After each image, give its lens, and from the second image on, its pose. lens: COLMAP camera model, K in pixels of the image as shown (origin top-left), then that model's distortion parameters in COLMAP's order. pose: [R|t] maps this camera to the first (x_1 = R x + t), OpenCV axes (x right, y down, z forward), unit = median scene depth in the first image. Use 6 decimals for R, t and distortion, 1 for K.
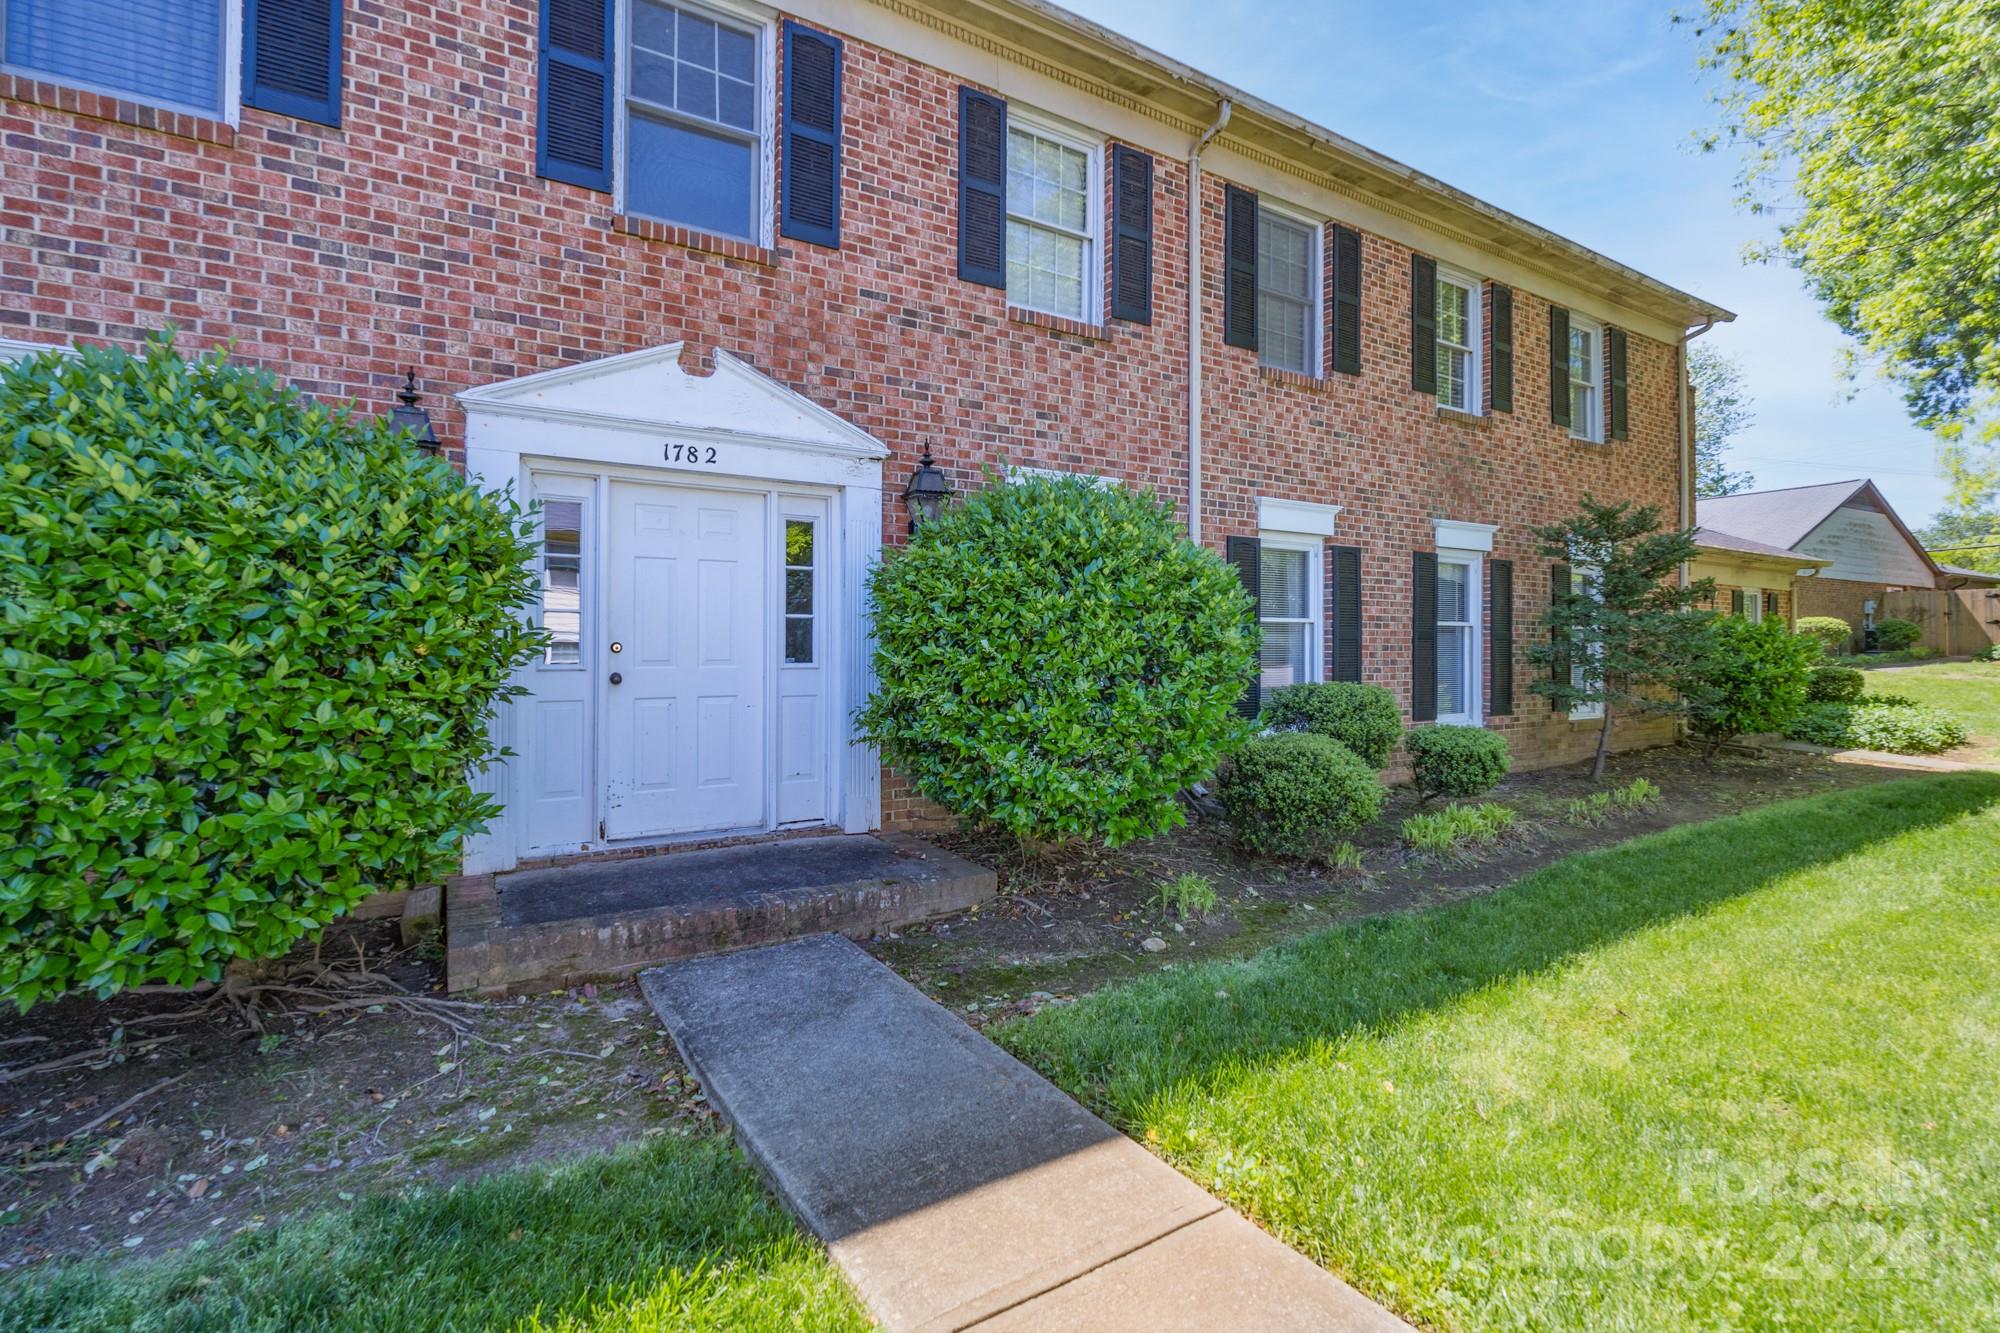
lens RADIAL K [[902.1, 0, 1004.9], [0, 902.1, 643.3], [0, 0, 1]] dist [-0.007298, 0.000253]
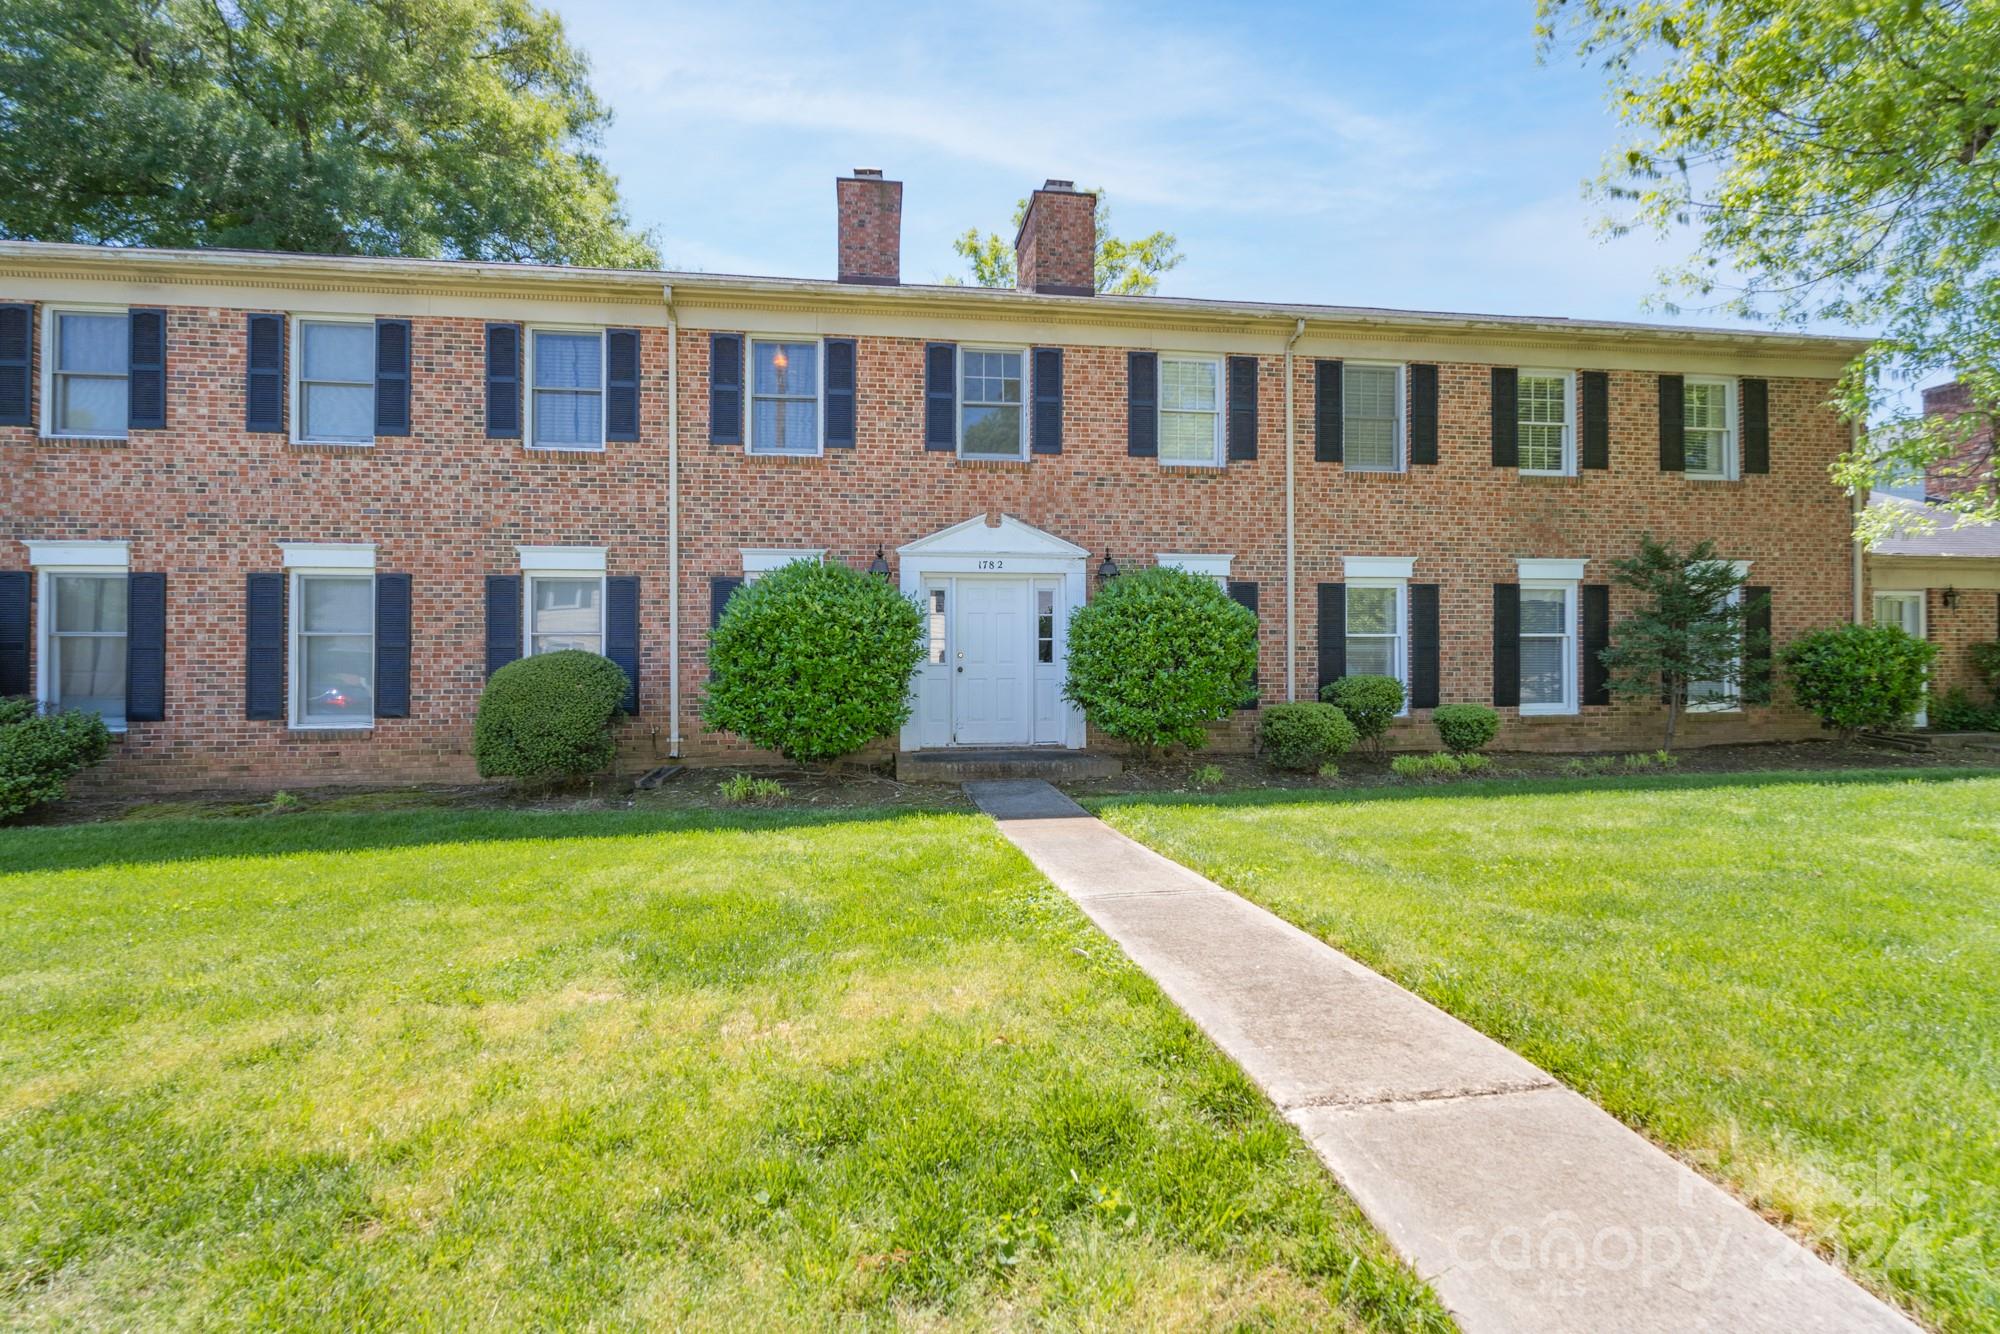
lens RADIAL K [[902.1, 0, 1001.3], [0, 902.1, 659.7], [0, 0, 1]] dist [-0.007298, 0.000253]
pose [[0.913576, -0.002277, -0.406661, 0.487034], [0.006033, 0.999950, 0.007956, -0.001710], [0.406623, -0.009722, 0.913544, -0.848750]]
